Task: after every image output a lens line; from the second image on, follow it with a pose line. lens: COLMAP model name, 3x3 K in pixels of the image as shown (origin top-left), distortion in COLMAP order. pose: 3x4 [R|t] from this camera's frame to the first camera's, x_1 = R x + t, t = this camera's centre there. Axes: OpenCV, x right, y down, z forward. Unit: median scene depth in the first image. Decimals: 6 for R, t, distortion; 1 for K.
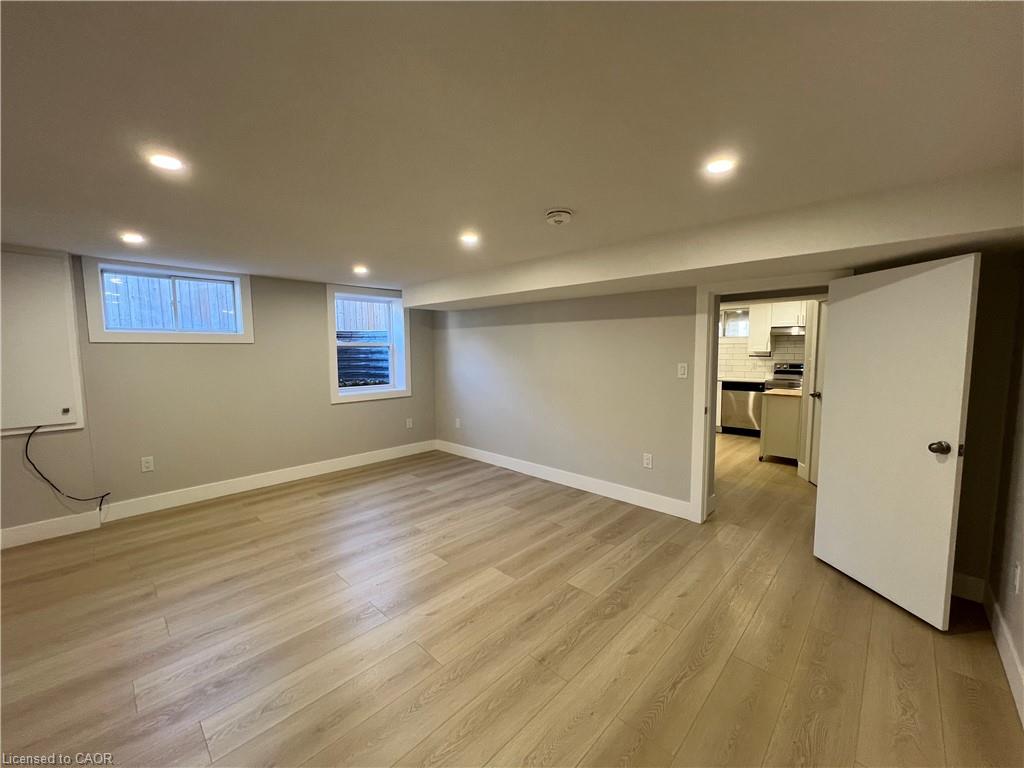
lens RADIAL K [[406.2, 0, 514.1], [0, 406.2, 384.2], [0, 0, 1]] dist [-0.000712, 0.000272]
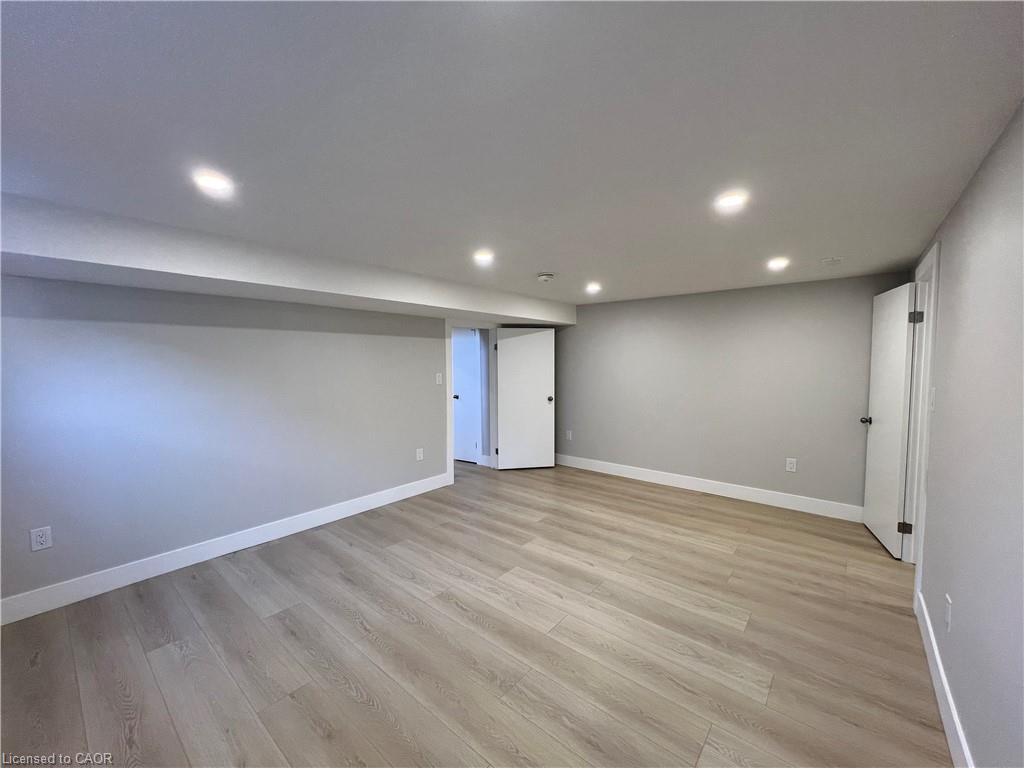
lens RADIAL K [[406.2, 0, 514.7], [0, 406.2, 381.3], [0, 0, 1]] dist [-0.000712, 0.000272]
pose [[-0.065981, -0.047465, 0.996691, -0.995295], [0.092263, 0.994299, 0.053459, -0.076365], [-0.993546, 0.095484, -0.061225, 0.860687]]
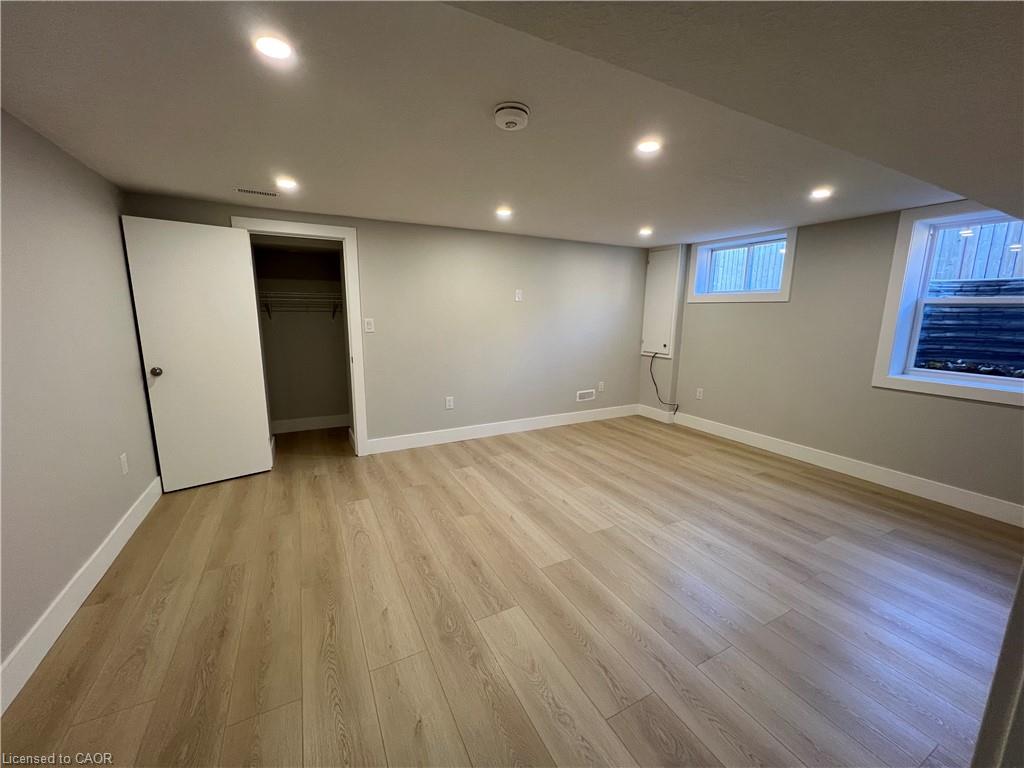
lens RADIAL K [[406.2, 0, 513.2], [0, 406.2, 382.7], [0, 0, 1]] dist [-0.000712, 0.000272]
pose [[-0.319275, 0.165603, -0.933080, 0.603458], [-0.092993, 0.974386, 0.204754, -0.064663], [0.943088, 0.152142, -0.295698, 0.890268]]
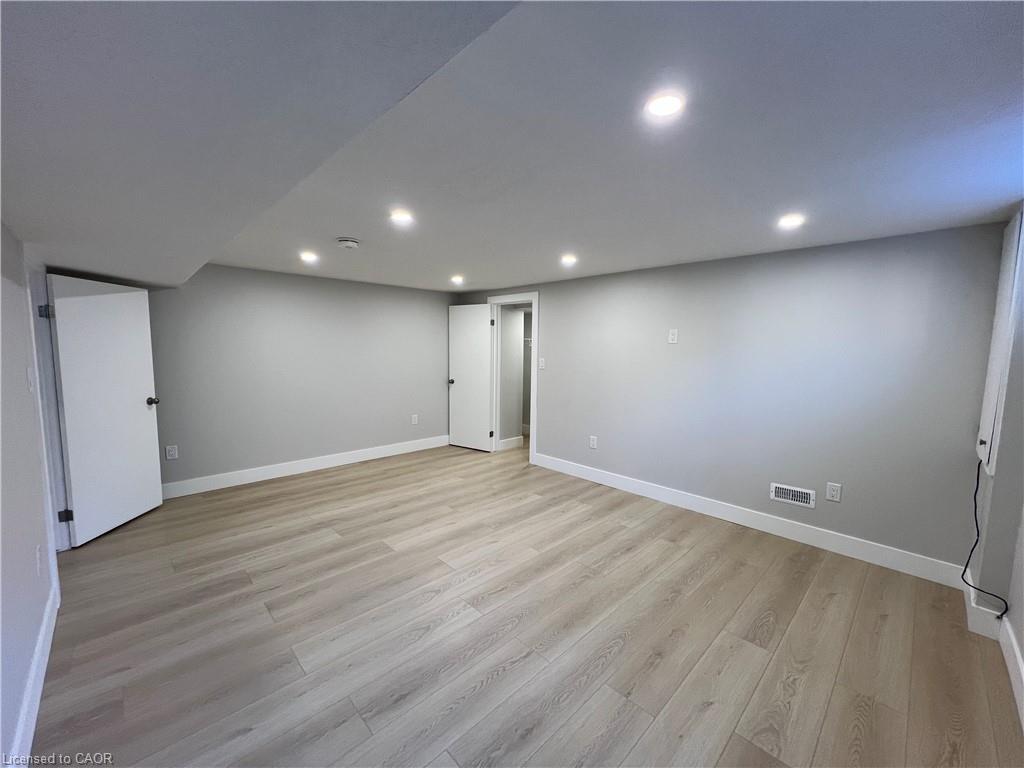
lens RADIAL K [[406.2, 0, 513.0], [0, 406.2, 382.1], [0, 0, 1]] dist [-0.000712, 0.000272]
pose [[-0.999234, -0.014014, 0.036544, -0.322264], [-0.007297, 0.984037, 0.177814, -0.144856], [-0.038453, 0.177411, -0.983385, 1.609839]]
